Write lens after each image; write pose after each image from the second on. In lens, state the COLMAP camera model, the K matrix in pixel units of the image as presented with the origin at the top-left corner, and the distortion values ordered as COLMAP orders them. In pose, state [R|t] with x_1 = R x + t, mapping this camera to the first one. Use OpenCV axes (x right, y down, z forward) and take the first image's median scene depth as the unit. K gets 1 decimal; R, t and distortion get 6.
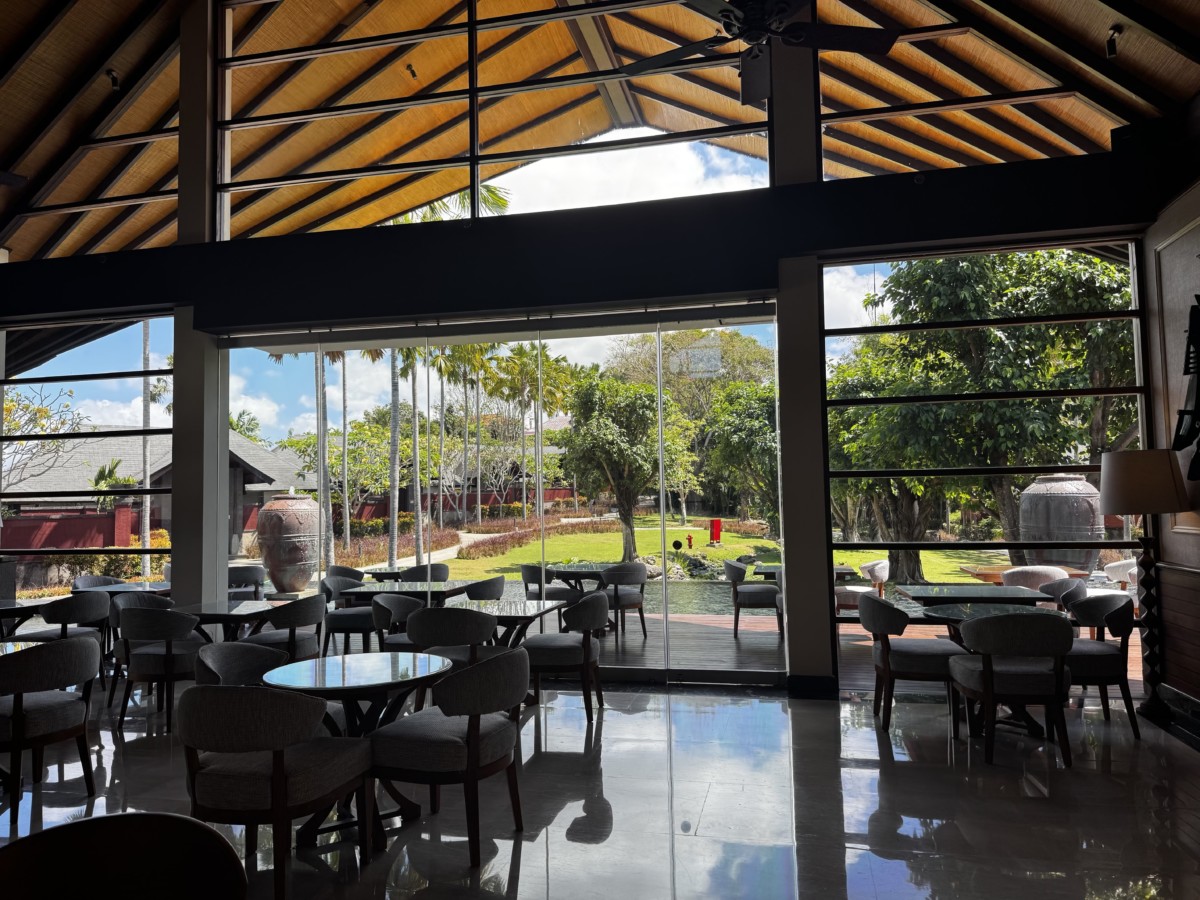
lens RADIAL K [[839.4, 0, 600.0], [0, 839.4, 450.0], [0, 0, 1]] dist [0.055720, -0.000987]
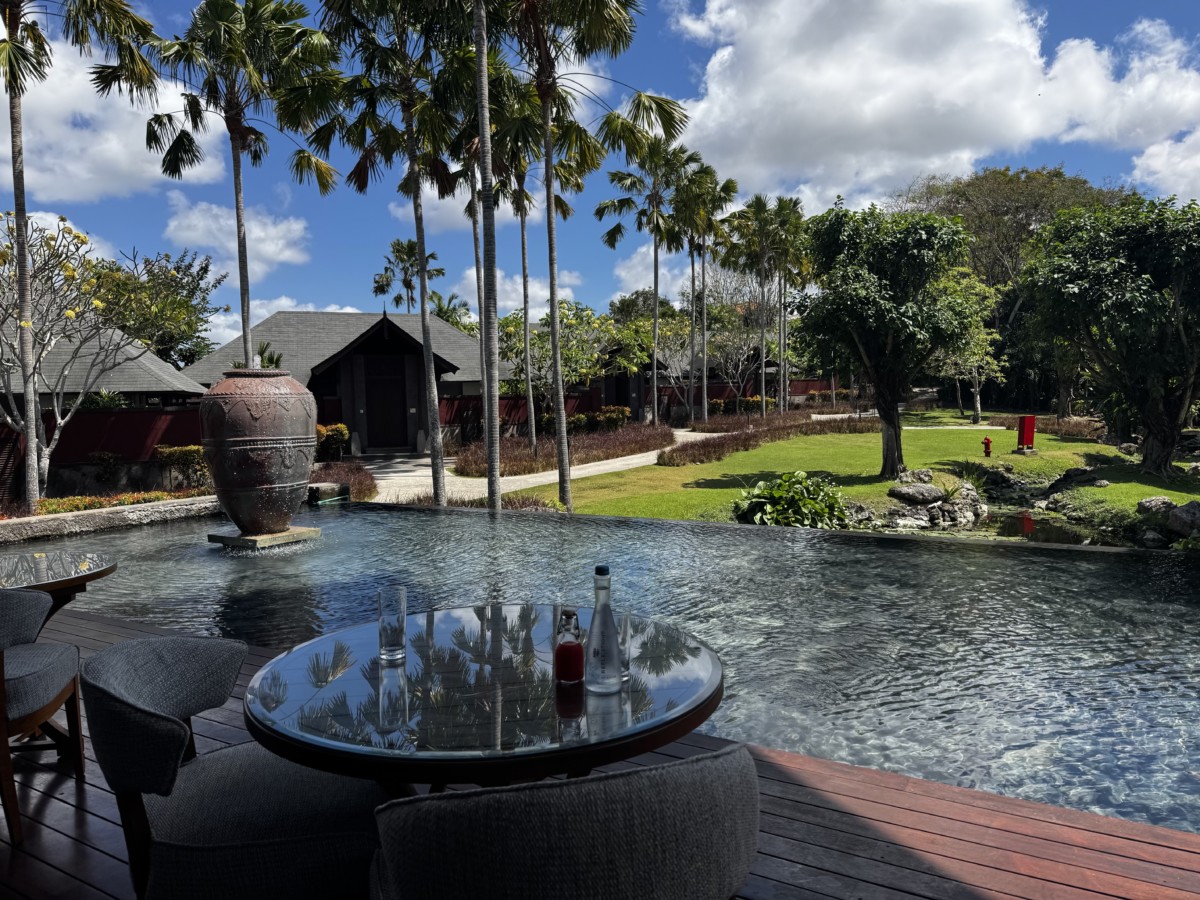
lens RADIAL K [[812.8, 0, 600.0], [0, 812.8, 450.0], [0, 0, 1]] dist [0.007034, -0.001535]
pose [[0.945743, 0.015545, -0.324545, 0.018163], [0.024576, 0.992571, 0.119160, 0.018757], [0.323986, -0.120671, 0.938335, 0.215678]]
